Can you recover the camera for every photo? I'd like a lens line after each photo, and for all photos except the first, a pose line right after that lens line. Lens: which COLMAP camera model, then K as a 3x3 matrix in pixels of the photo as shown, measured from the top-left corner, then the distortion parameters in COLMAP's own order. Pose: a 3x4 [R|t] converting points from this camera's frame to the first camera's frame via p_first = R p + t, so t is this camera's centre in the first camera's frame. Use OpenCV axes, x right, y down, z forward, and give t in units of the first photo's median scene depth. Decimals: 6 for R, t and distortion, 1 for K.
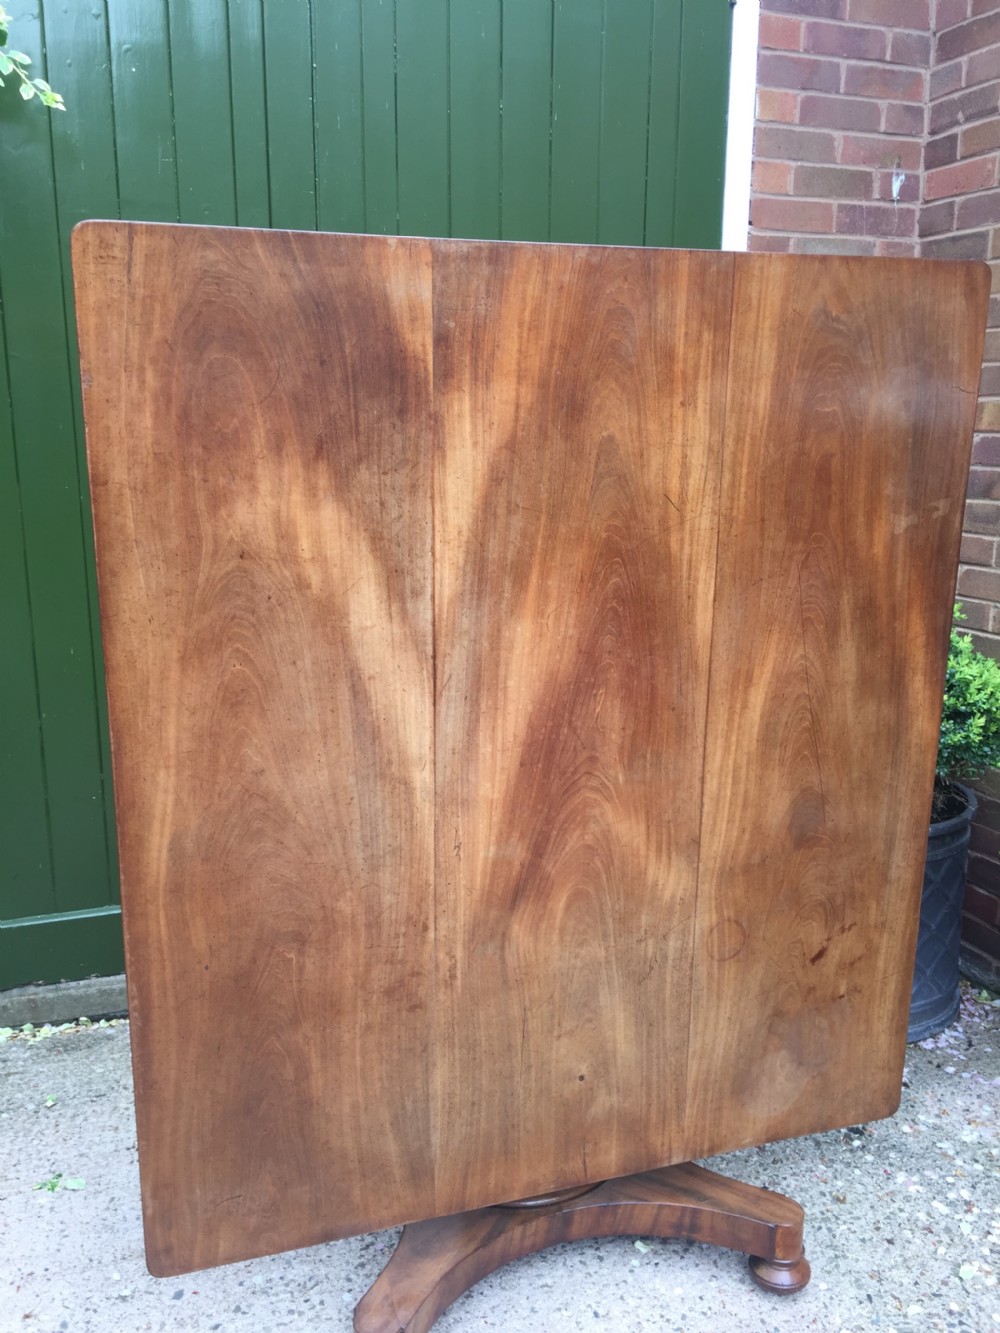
lens RADIAL K [[1145.8, 0, 505.6], [0, 1145.8, 668.5], [0, 0, 1]] dist [0.079094, -0.118274]
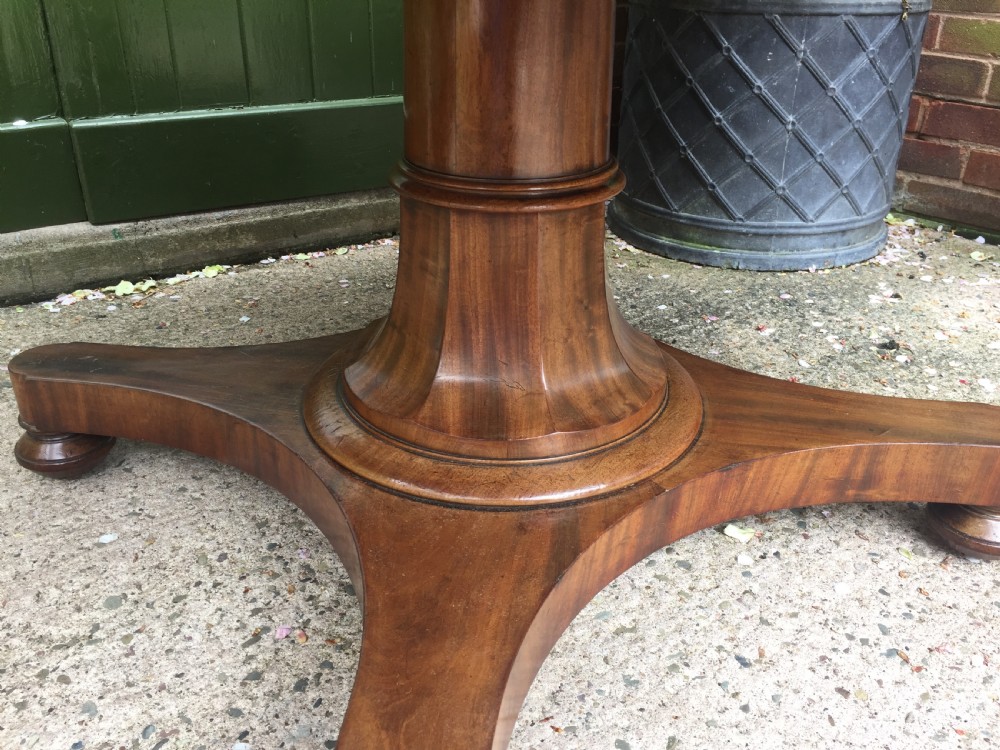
lens RADIAL K [[859.5, 0, 501.1], [0, 859.5, 375.2], [0, 0, 1]] dist [0.079094, -0.118274]
pose [[0.947301, -0.133891, 0.291022, -0.116305], [0.058336, 0.965376, 0.254254, 0.310485], [-0.314988, -0.223879, 0.922313, 0.668423]]
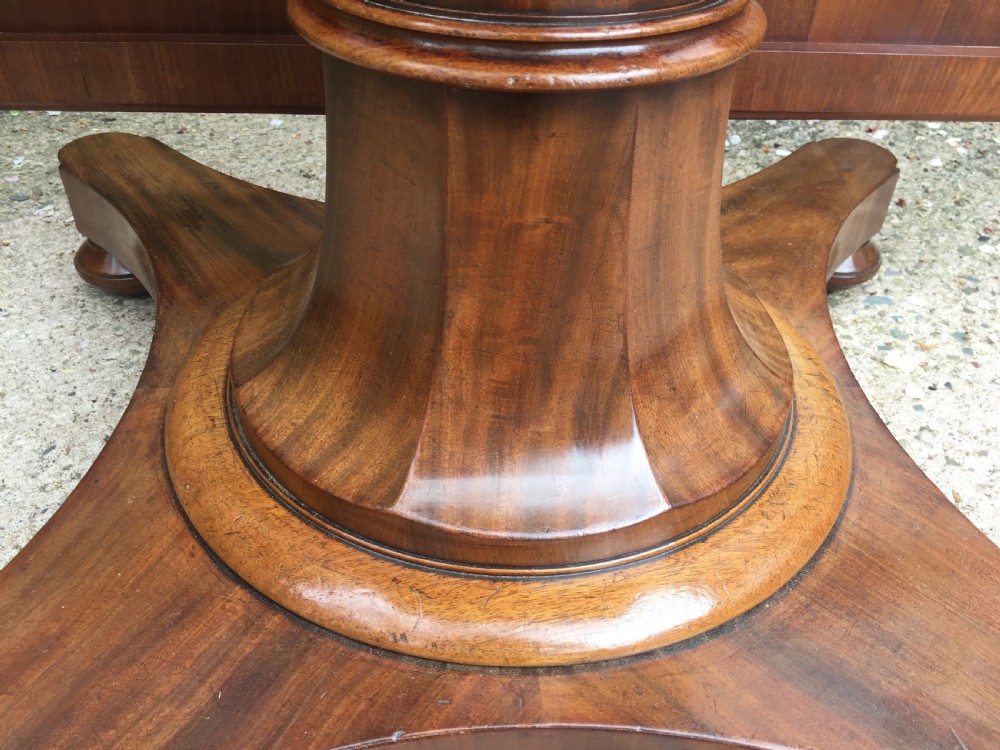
lens RADIAL K [[859.5, 0, 494.4], [0, 859.5, 380.4], [0, 0, 1]] dist [0.079094, -0.118274]
pose [[0.941434, -0.197715, 0.273150, -0.160397], [0.059799, 0.895112, 0.441813, 0.334697], [-0.331853, -0.399603, 0.854512, 0.748763]]
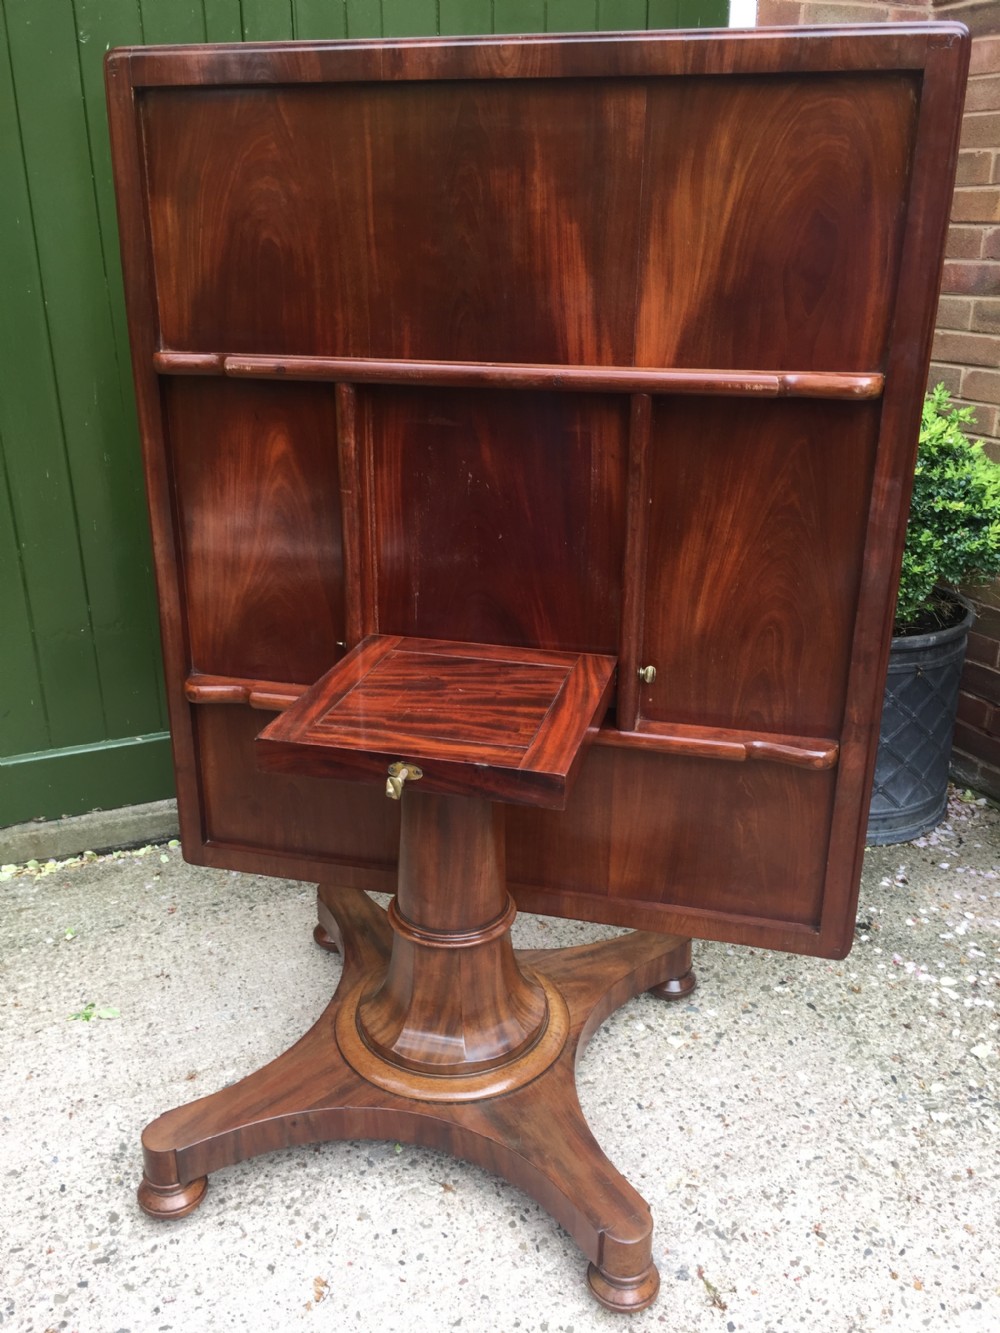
lens RADIAL K [[1145.8, 0, 502.1], [0, 1145.8, 668.3], [0, 0, 1]] dist [0.079094, -0.118274]
pose [[0.997571, -0.031186, 0.062279, -0.094165], [0.021197, 0.987680, 0.155046, 0.001551], [-0.066347, -0.153350, 0.985942, 0.037809]]
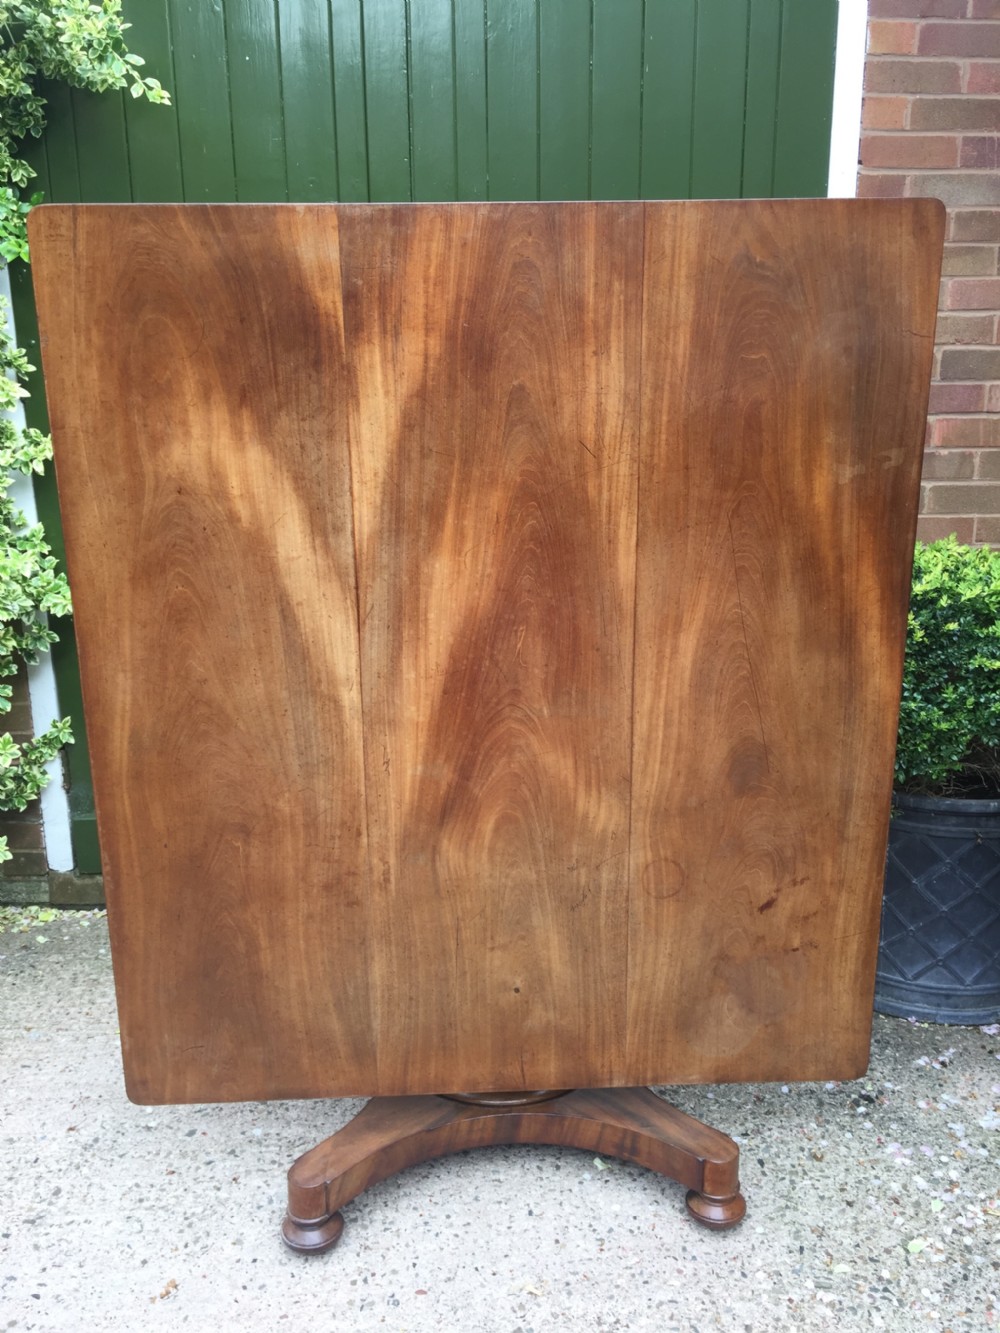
lens RADIAL K [[1145.8, 0, 504.7], [0, 1145.8, 670.2], [0, 0, 1]] dist [0.079094, -0.118274]
pose [[0.961267, 0.056789, -0.269706, 0.300026], [-0.047619, 0.998047, 0.040427, 0.013863], [0.271475, -0.026018, 0.962094, -0.021878]]
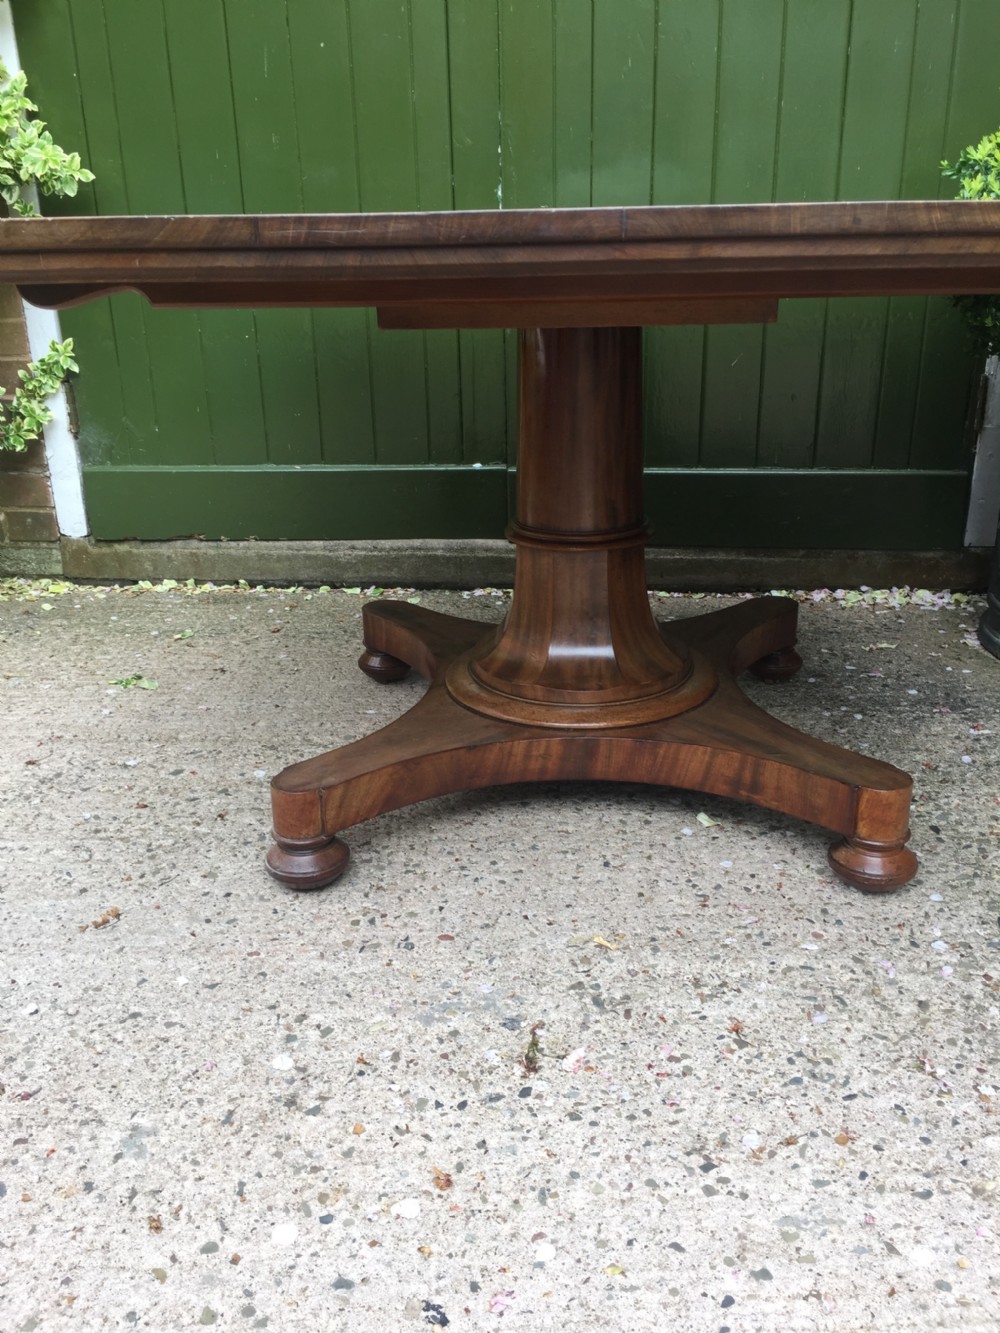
lens RADIAL K [[1145.8, 0, 501.0], [0, 1145.8, 667.4], [0, 0, 1]] dist [0.079094, -0.118274]
pose [[0.925727, 0.111831, -0.361281, 0.262922], [-0.060608, 0.986803, 0.150158, 0.299838], [0.373305, -0.117108, 0.920287, 0.266195]]
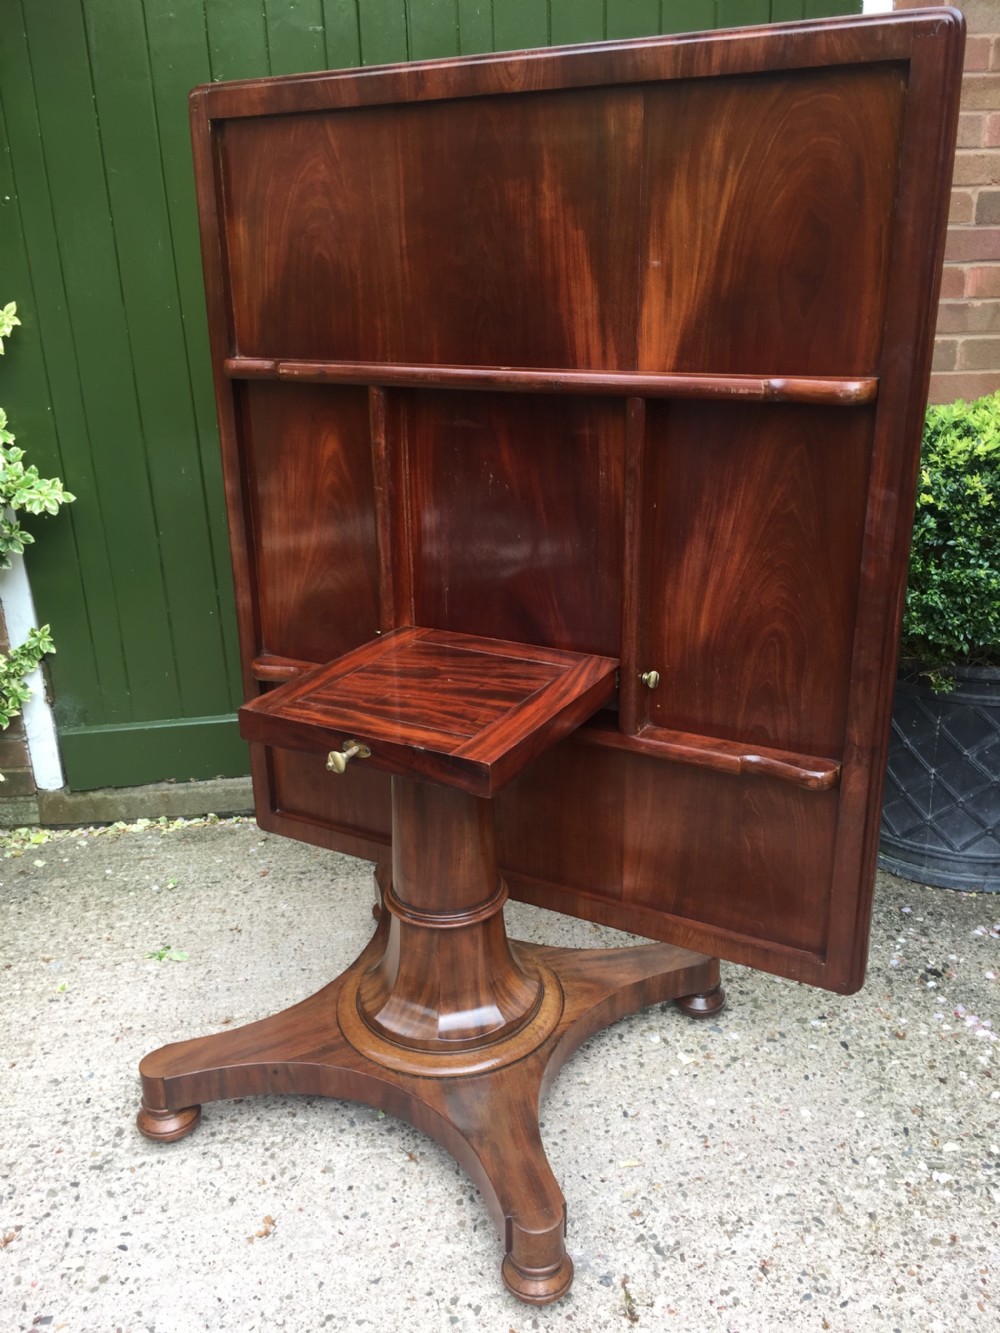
lens RADIAL K [[1145.8, 0, 502.4], [0, 1145.8, 668.4], [0, 0, 1]] dist [0.079094, -0.118274]
pose [[0.981823, 0.035810, -0.186389, 0.141512], [-0.009633, 0.990176, 0.139497, 0.016519], [0.189553, -0.135166, 0.972522, 0.024010]]
